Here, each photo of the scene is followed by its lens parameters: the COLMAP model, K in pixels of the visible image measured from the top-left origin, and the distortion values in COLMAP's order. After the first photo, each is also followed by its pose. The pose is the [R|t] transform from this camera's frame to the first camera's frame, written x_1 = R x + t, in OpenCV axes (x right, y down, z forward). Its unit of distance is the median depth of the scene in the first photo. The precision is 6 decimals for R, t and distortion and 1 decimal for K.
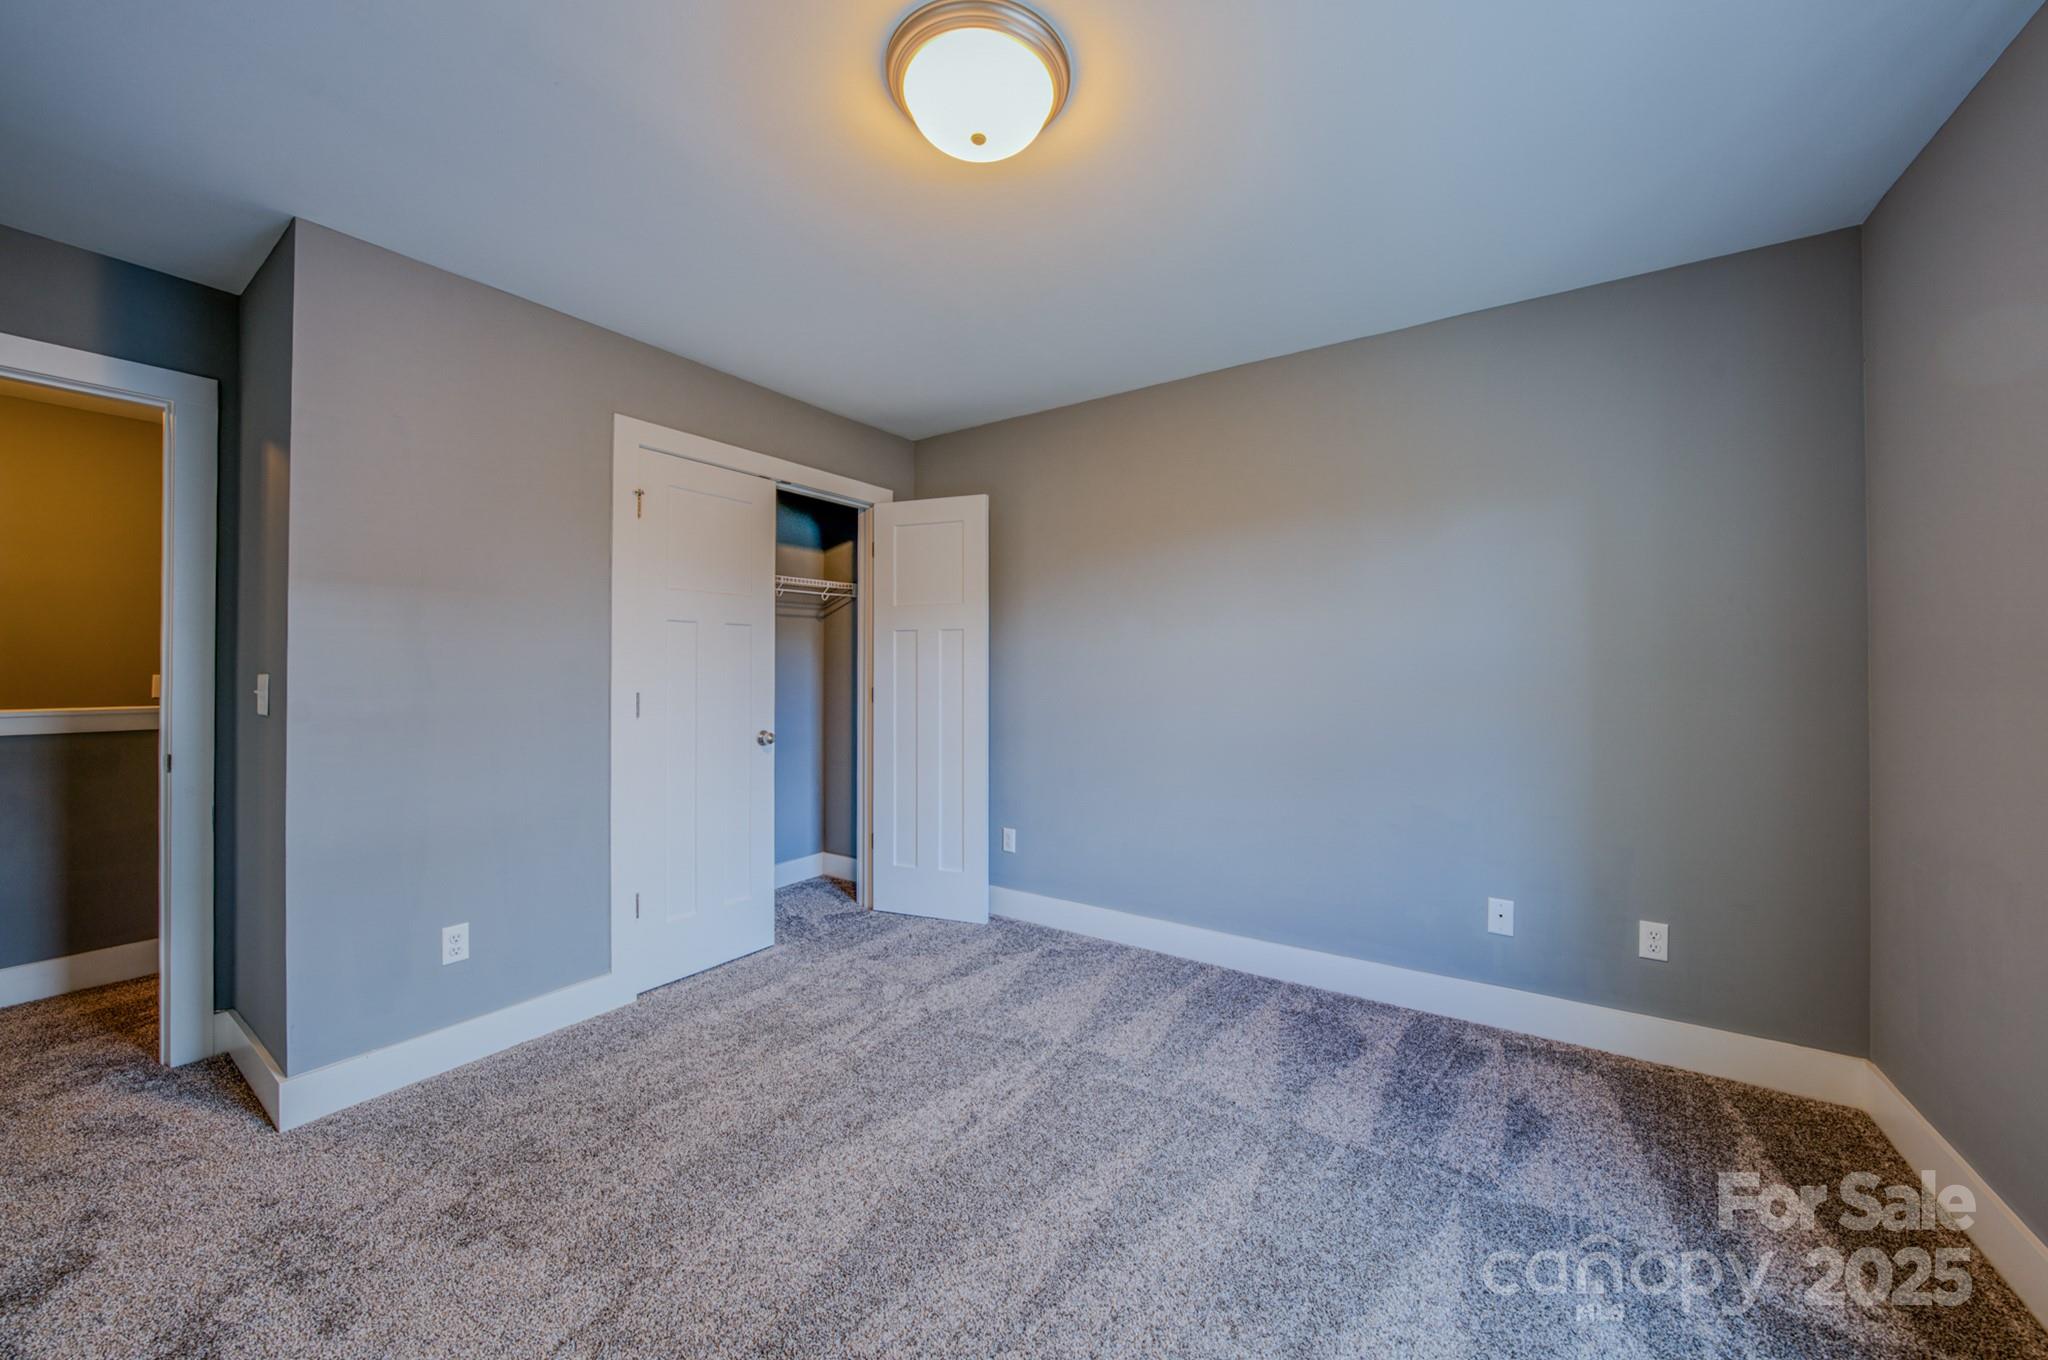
lens RADIAL K [[704.8, 0, 1031.5], [0, 704.8, 670.8], [0, 0, 1]] dist [-0.019266, 0.003023]
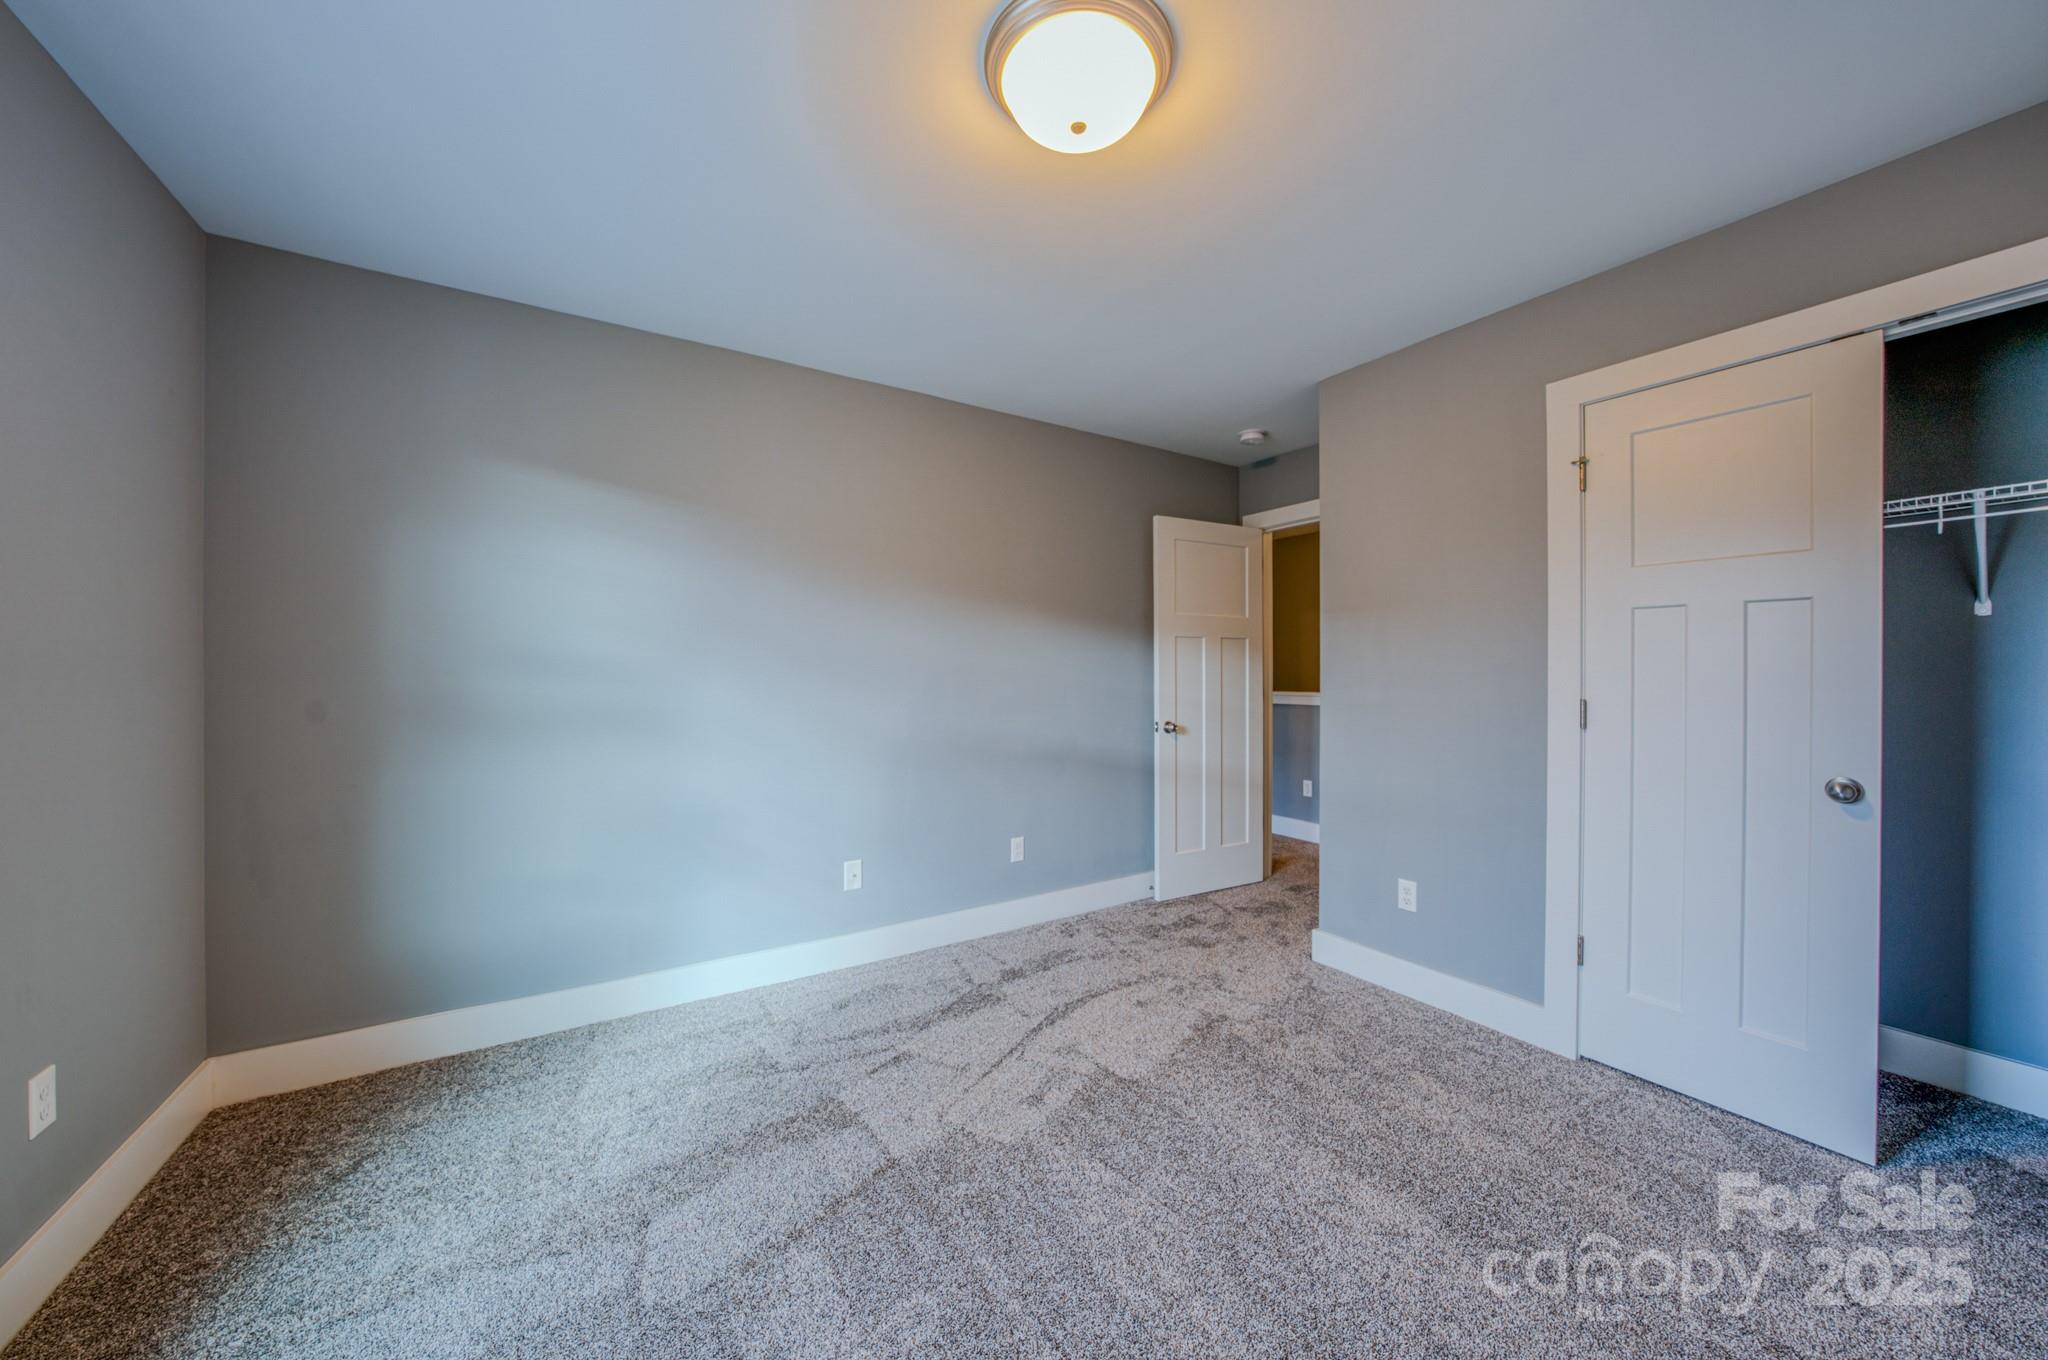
lens RADIAL K [[704.8, 0, 1027.3], [0, 704.8, 675.6], [0, 0, 1]] dist [-0.019266, 0.003023]
pose [[-0.383849, 0.010079, -0.923341, 0.494281], [0.007127, 0.999943, 0.007953, -0.010188], [0.923368, -0.003528, -0.383899, 0.742100]]
